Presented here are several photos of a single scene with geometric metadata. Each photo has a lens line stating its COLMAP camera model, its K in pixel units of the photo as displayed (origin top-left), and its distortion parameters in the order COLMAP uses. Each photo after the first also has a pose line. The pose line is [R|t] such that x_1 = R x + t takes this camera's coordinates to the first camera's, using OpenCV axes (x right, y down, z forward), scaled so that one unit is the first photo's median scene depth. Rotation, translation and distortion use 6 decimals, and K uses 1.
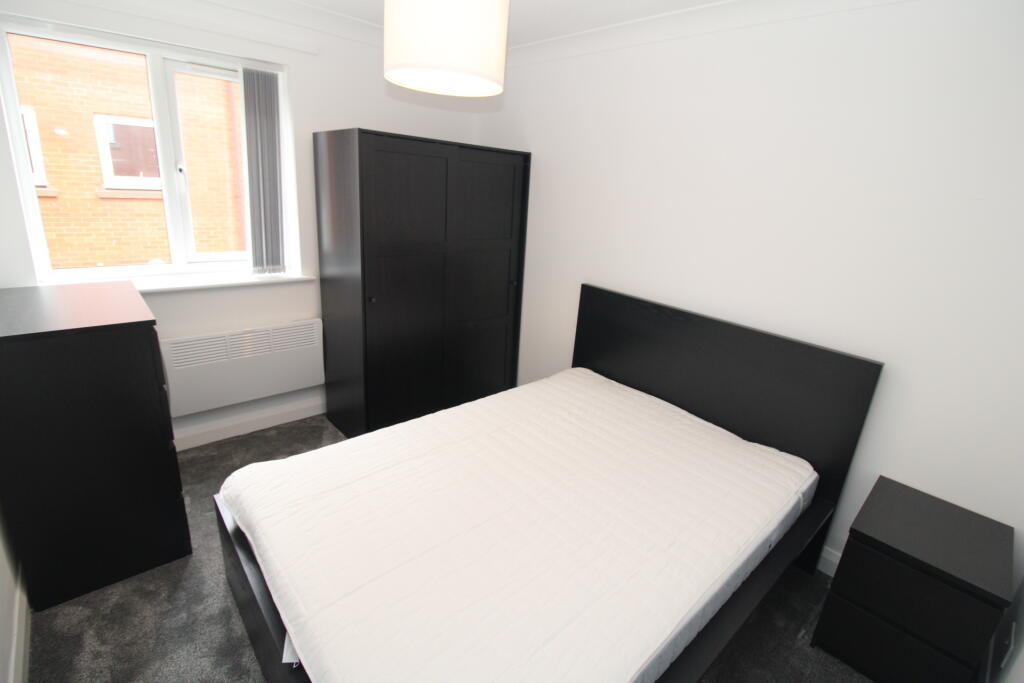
lens RADIAL K [[481.1, 0, 510.8], [0, 481.1, 327.6], [0, 0, 1]] dist [-0.002011, -0.000962]
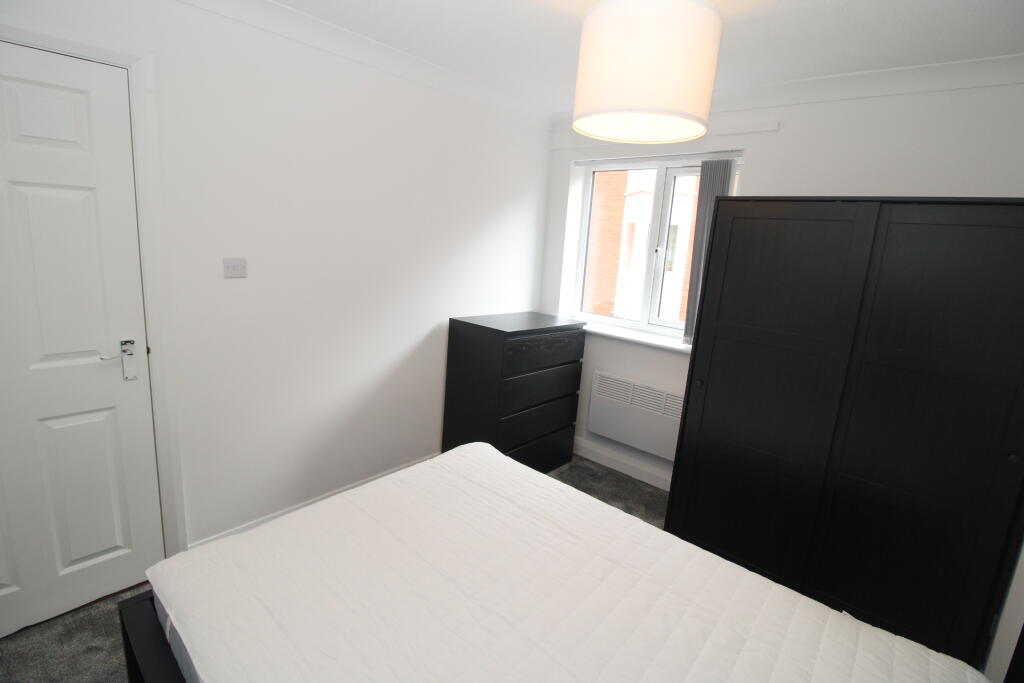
lens RADIAL K [[481.1, 0, 510.8], [0, 481.1, 327.6], [0, 0, 1]] dist [-0.002011, -0.000962]
pose [[0.097659, 0.119788, -0.987985, 0.516066], [-0.346286, 0.934788, 0.079109, -0.100503], [0.933032, 0.334399, 0.132771, 0.515792]]
